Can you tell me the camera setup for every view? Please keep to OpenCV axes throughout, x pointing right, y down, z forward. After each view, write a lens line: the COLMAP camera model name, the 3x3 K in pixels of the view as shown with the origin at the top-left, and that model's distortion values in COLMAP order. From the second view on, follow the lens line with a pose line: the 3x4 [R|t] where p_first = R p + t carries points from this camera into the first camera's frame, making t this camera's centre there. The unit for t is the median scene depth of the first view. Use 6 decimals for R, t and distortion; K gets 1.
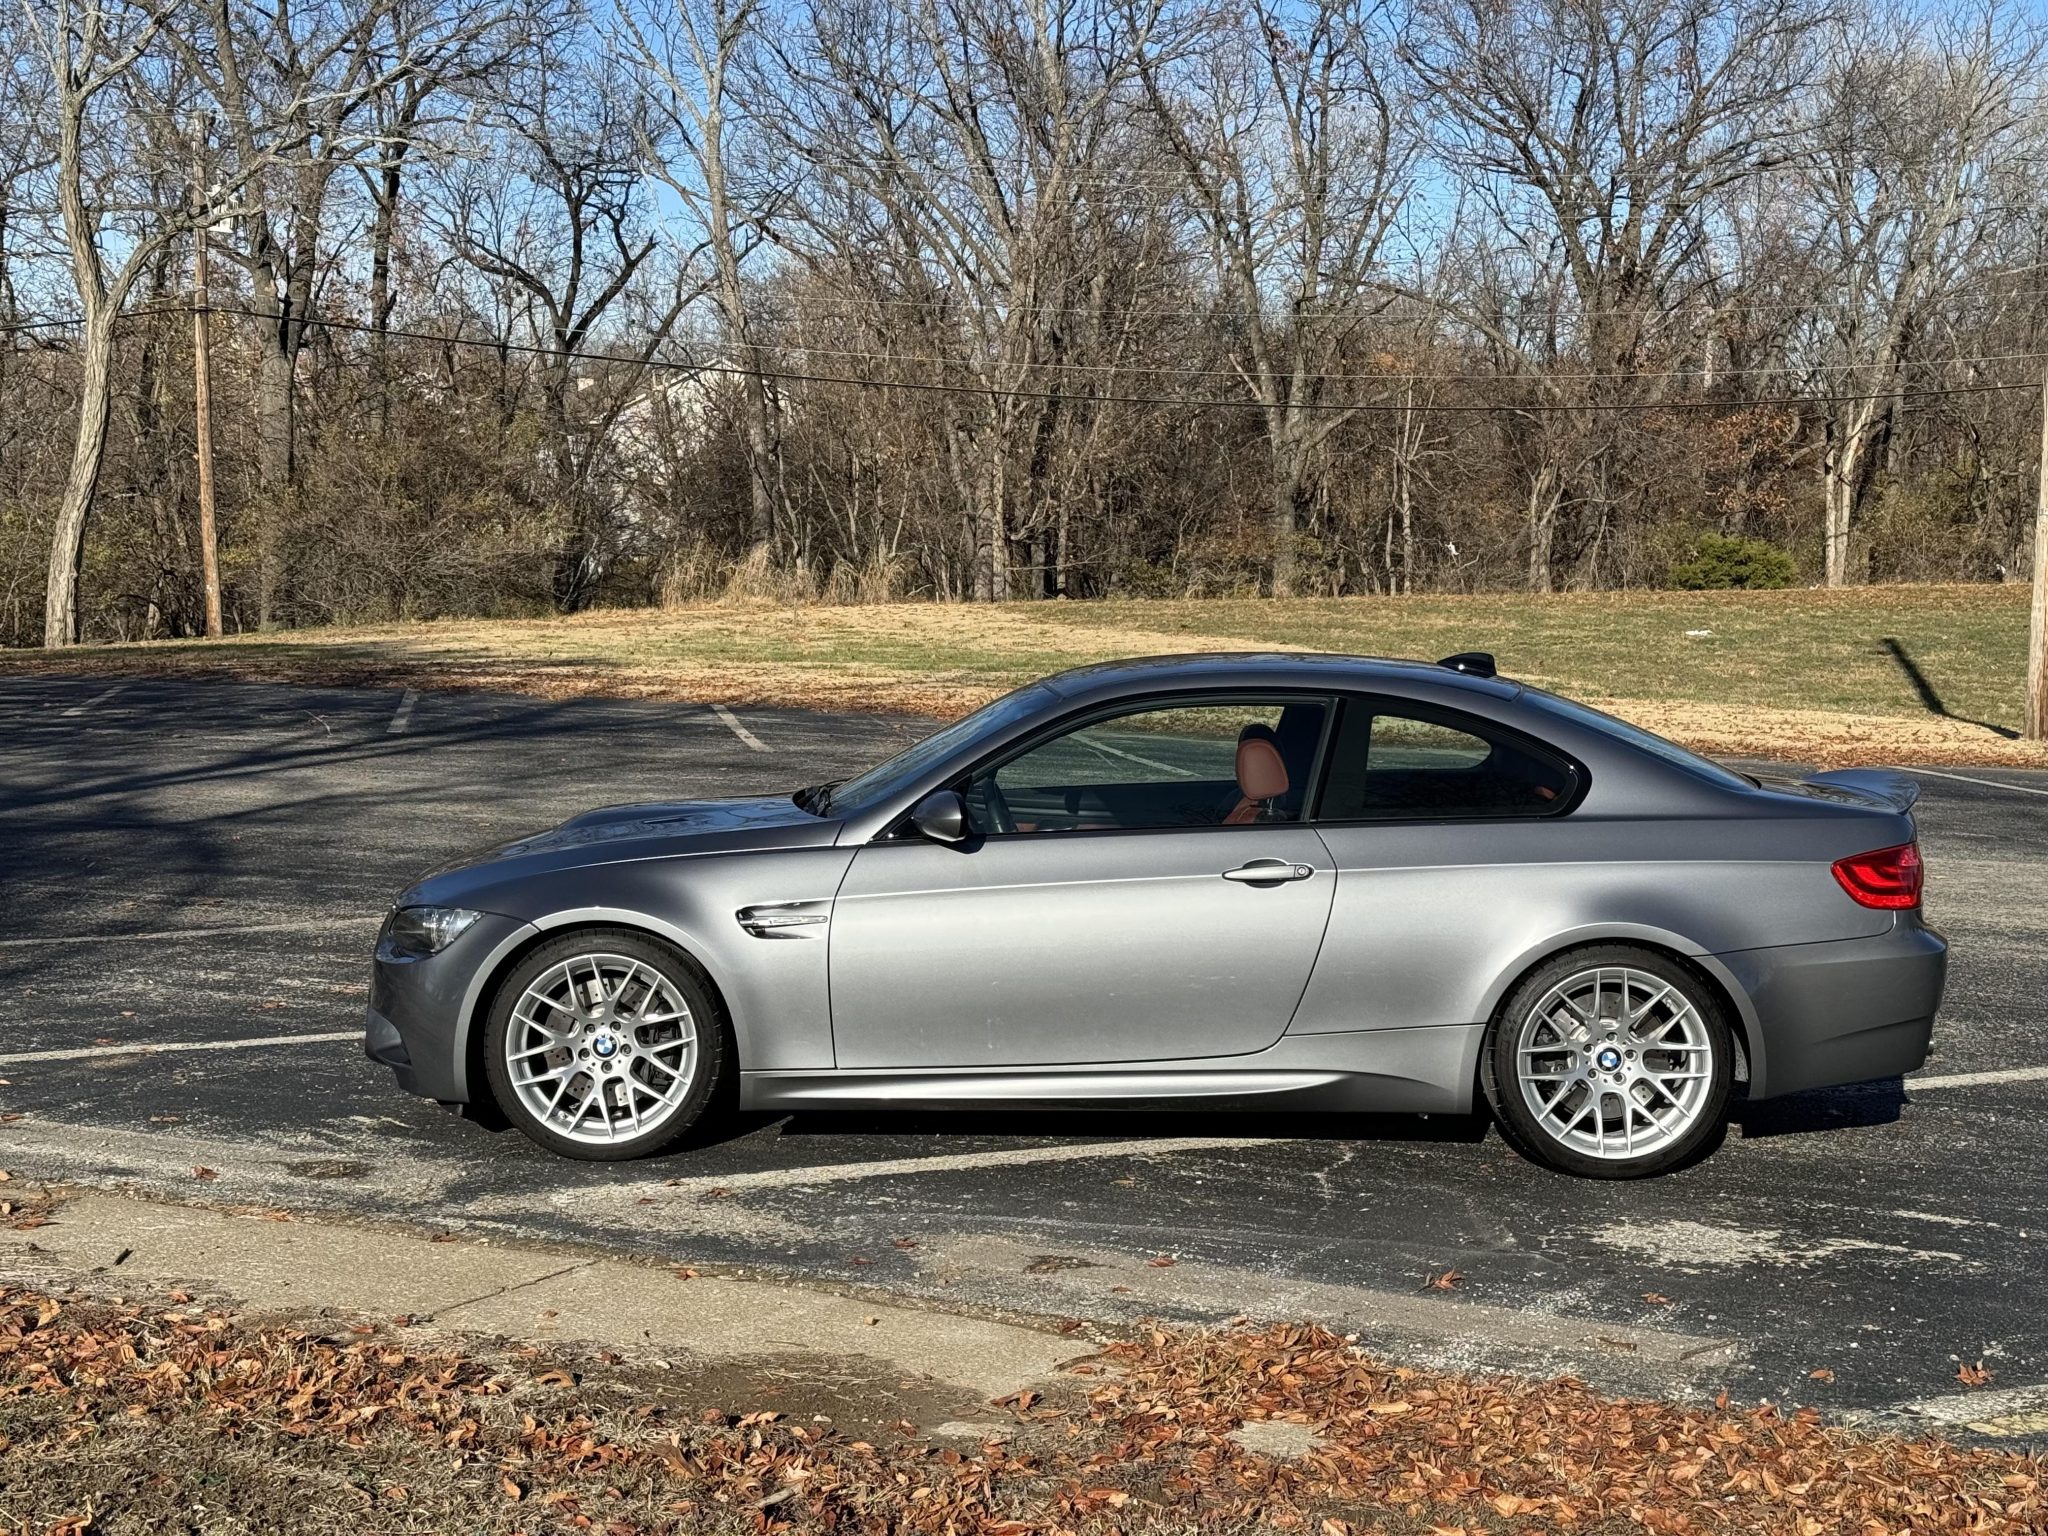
lens RADIAL K [[2834.5, 0, 1013.9], [0, 2834.5, 758.6], [0, 0, 1]] dist [0.170467, -0.285034]
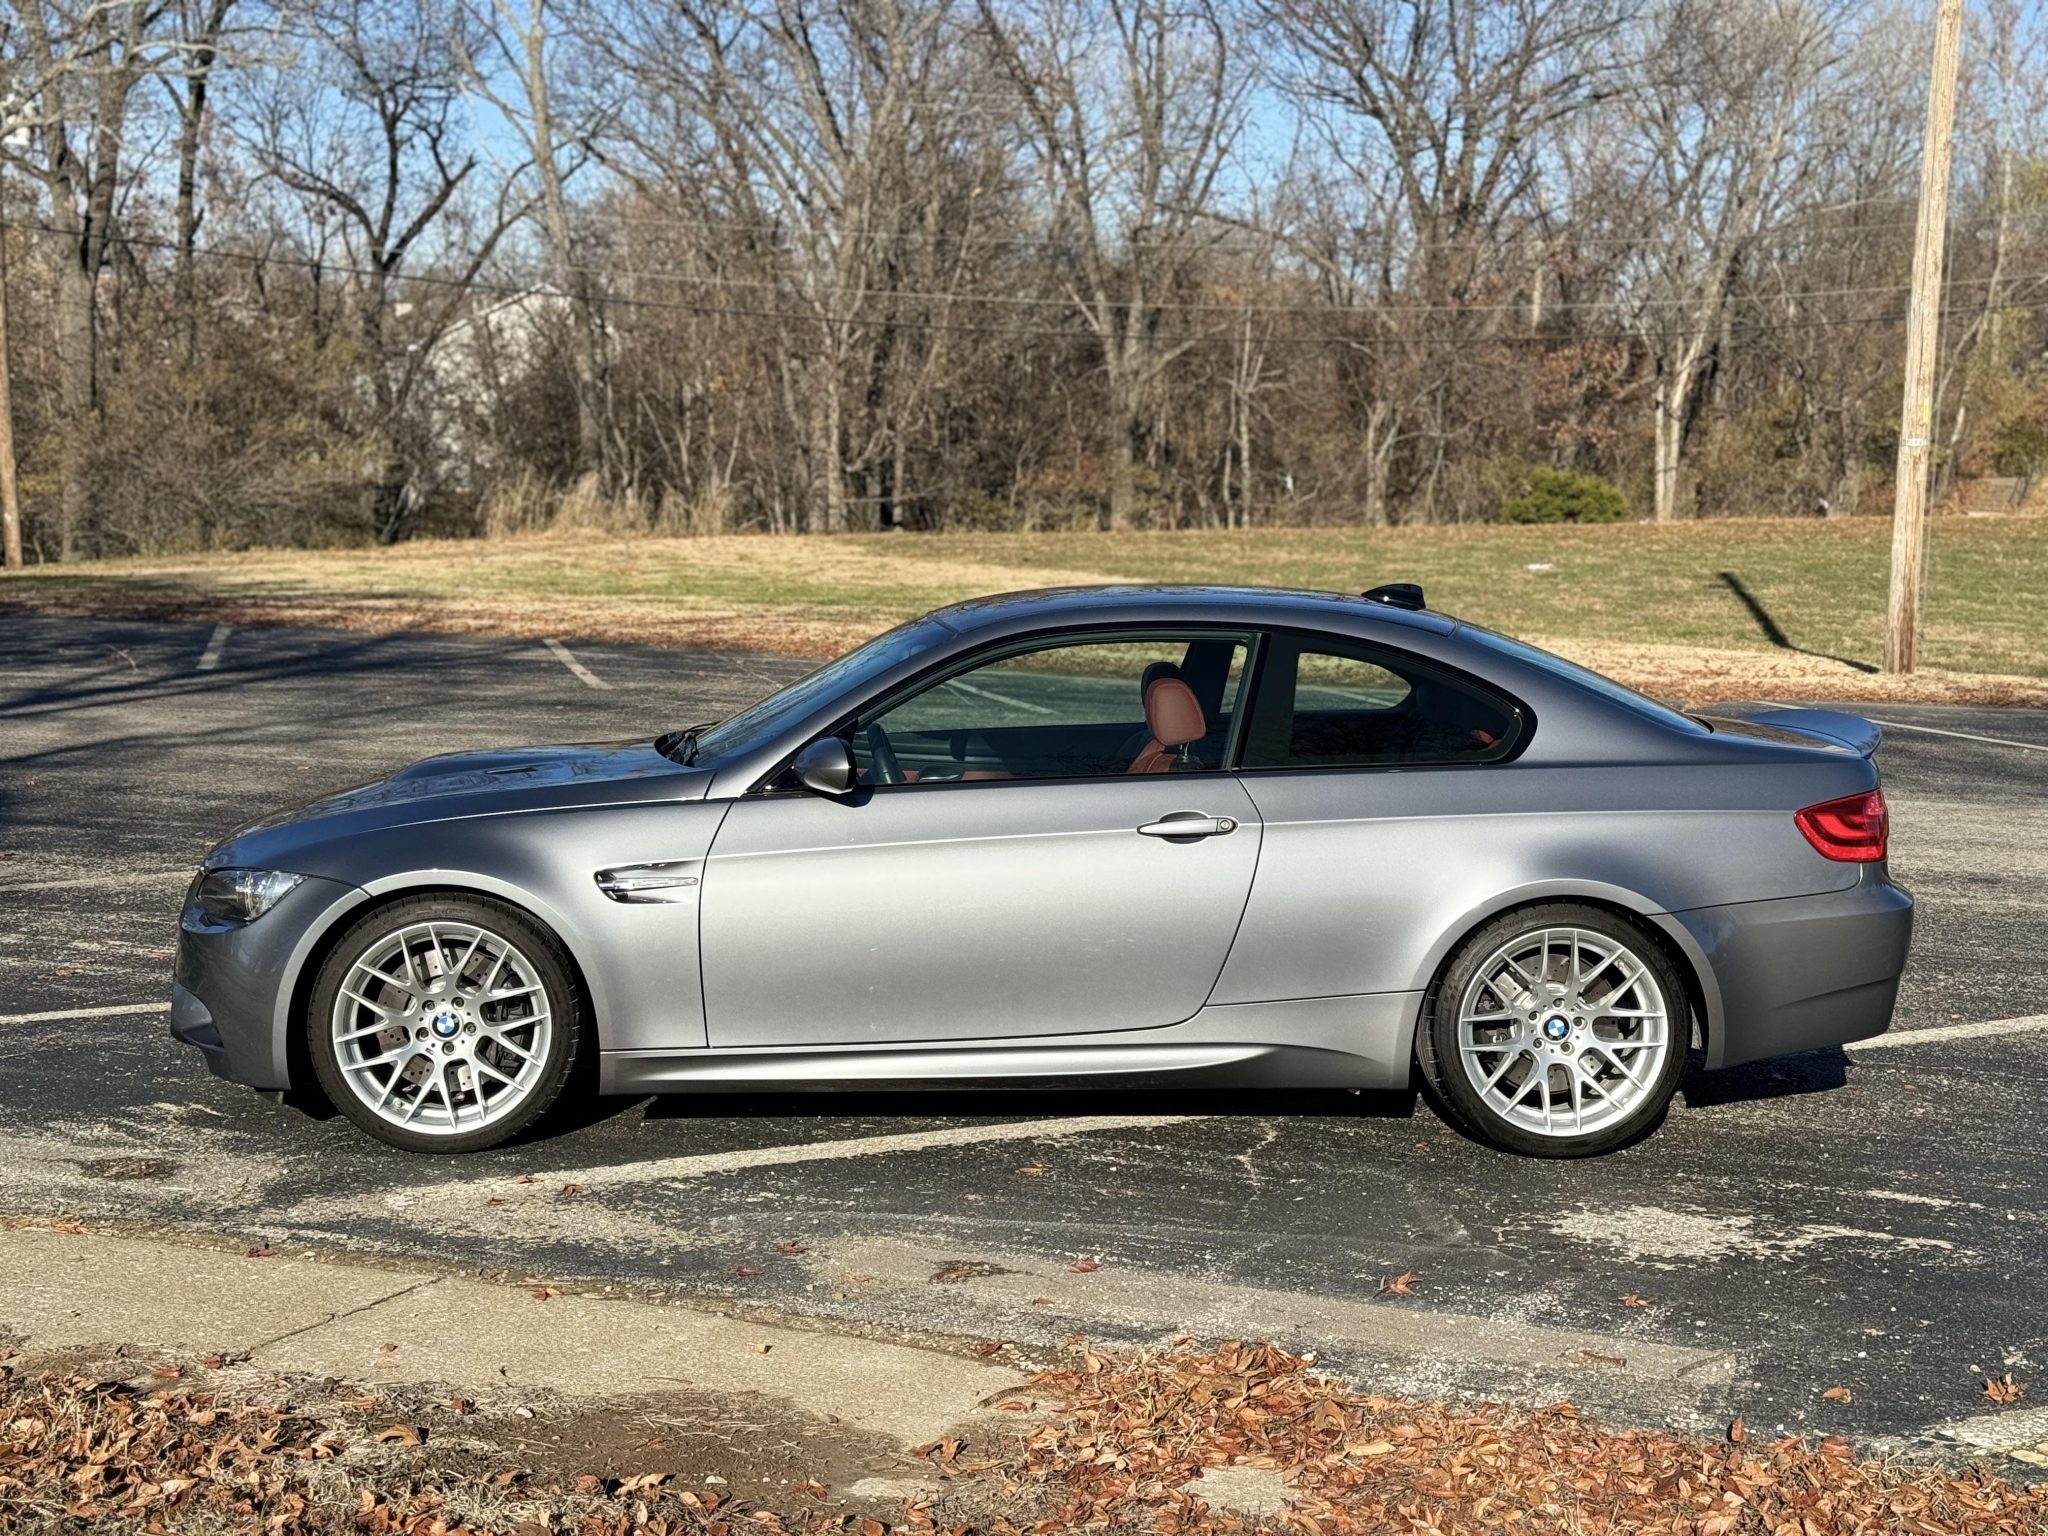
lens RADIAL K [[2835.0, 0, 1029.2], [0, 2835.0, 769.3], [0, 0, 1]] dist [0.177460, -0.328539]
pose [[0.997883, -0.003752, 0.064924, -0.019465], [0.002006, 0.999635, 0.026946, -0.002597], [-0.065001, -0.026759, 0.997526, 0.100085]]
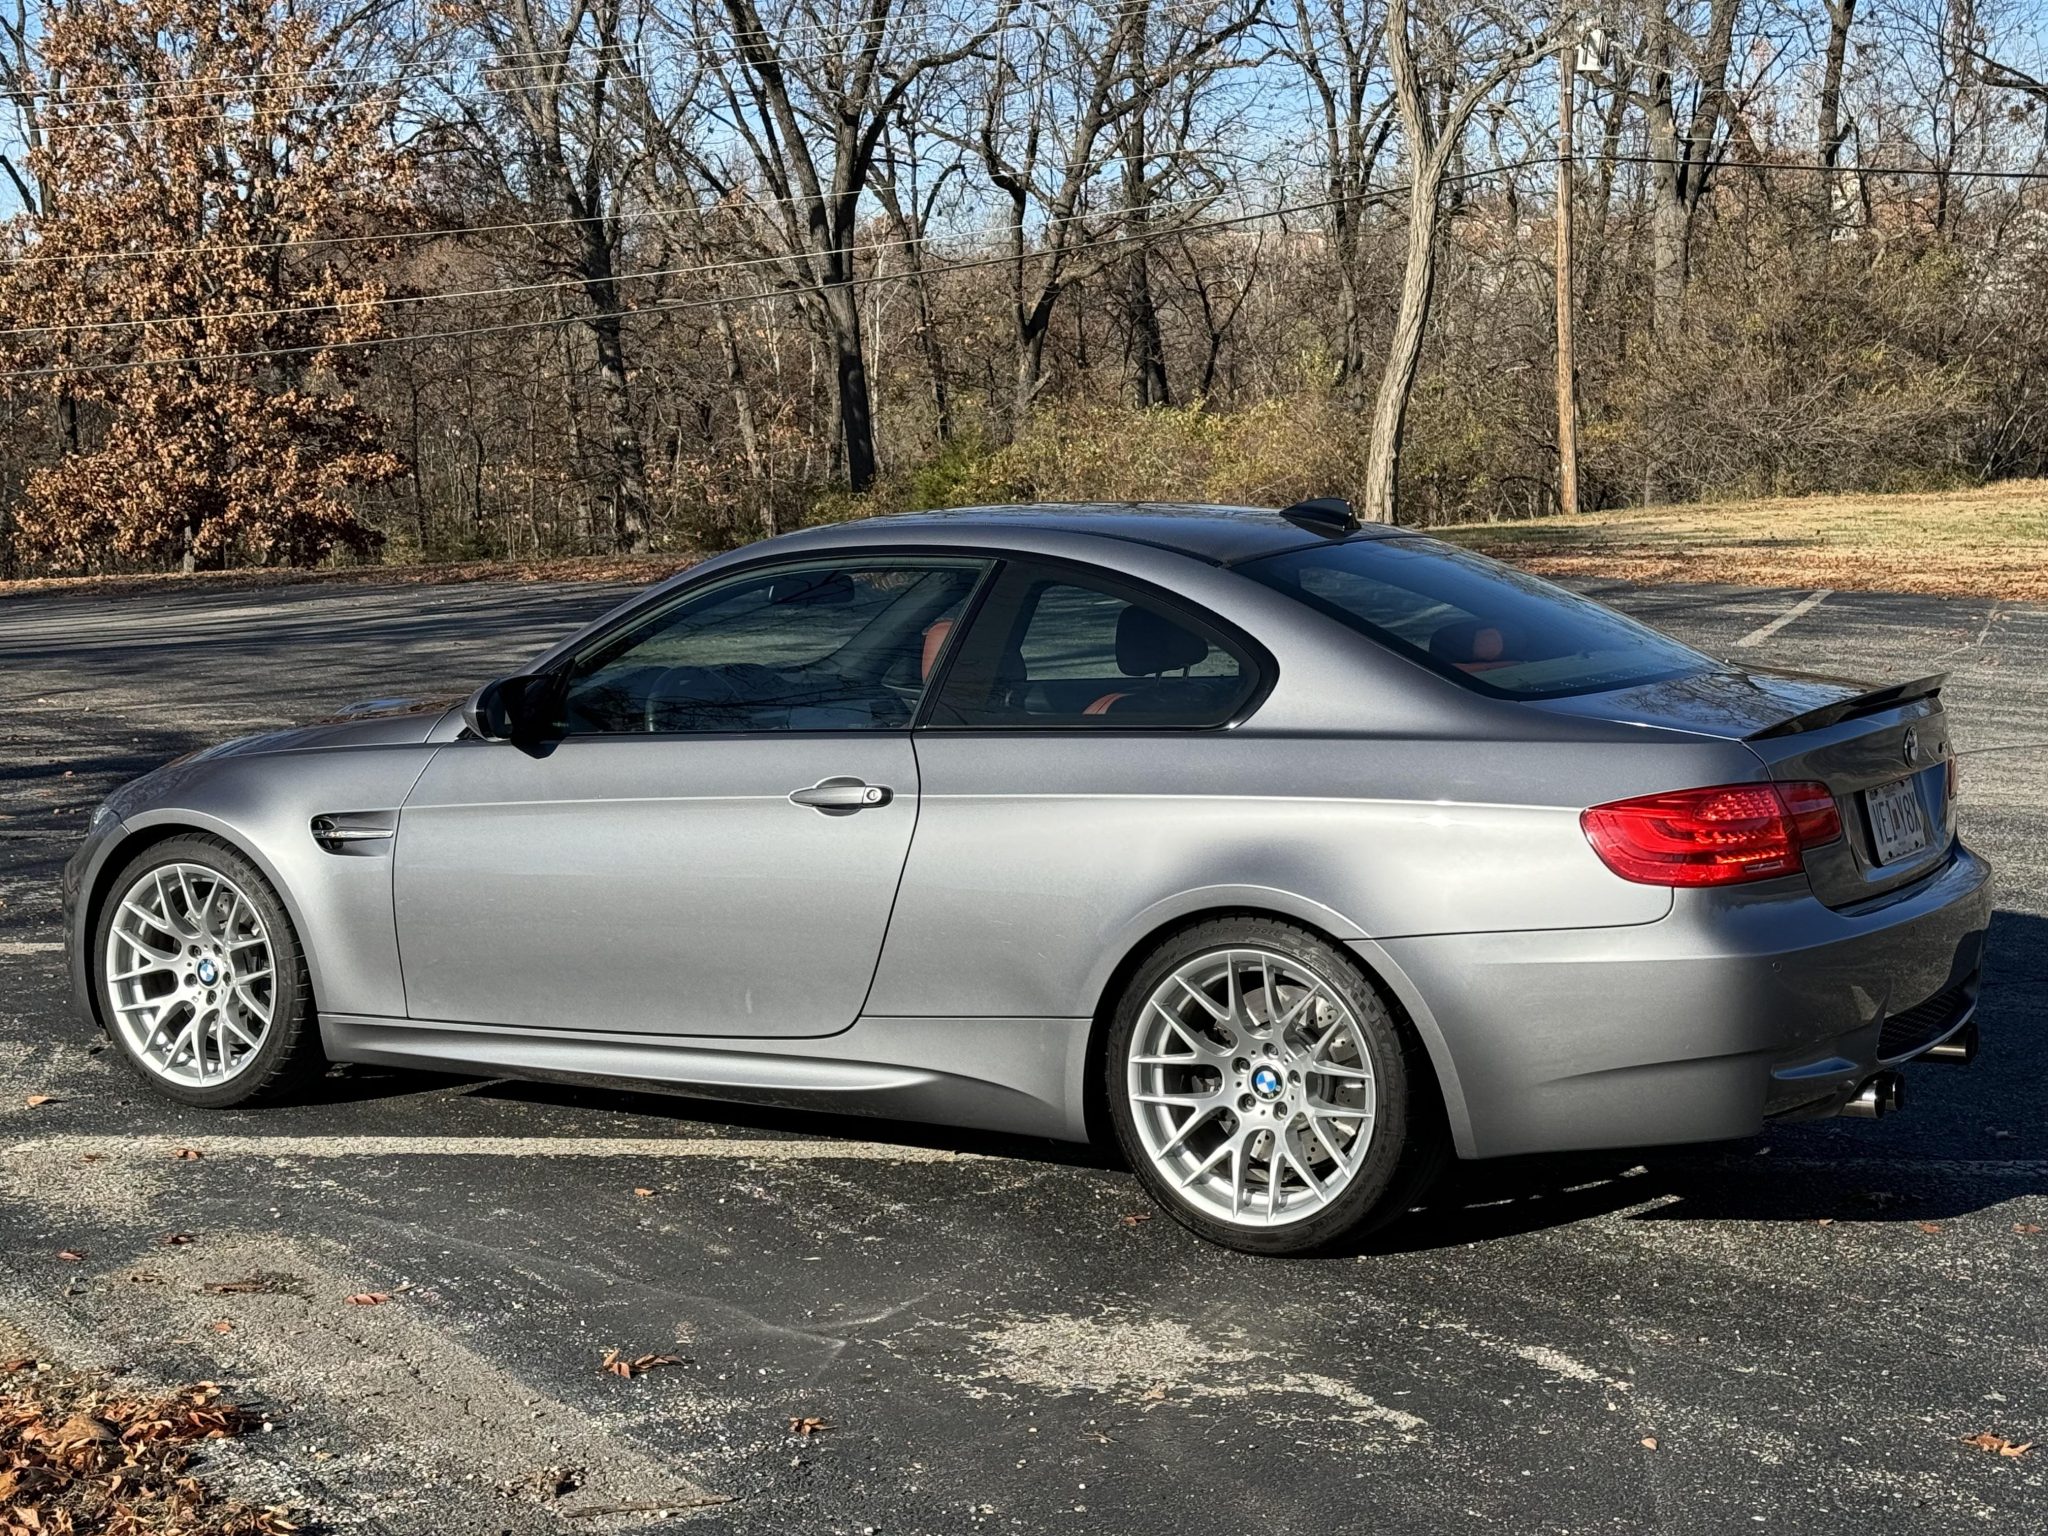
lens RADIAL K [[3130.7, 0, 1028.8], [0, 3130.7, 773.7], [0, 0, 1]] dist [0.169338, -0.229785]
pose [[0.864570, 0.033298, -0.501408, 0.536737], [-0.014992, 0.999067, 0.040496, 0.000508], [0.502289, -0.027495, 0.864263, 0.314847]]
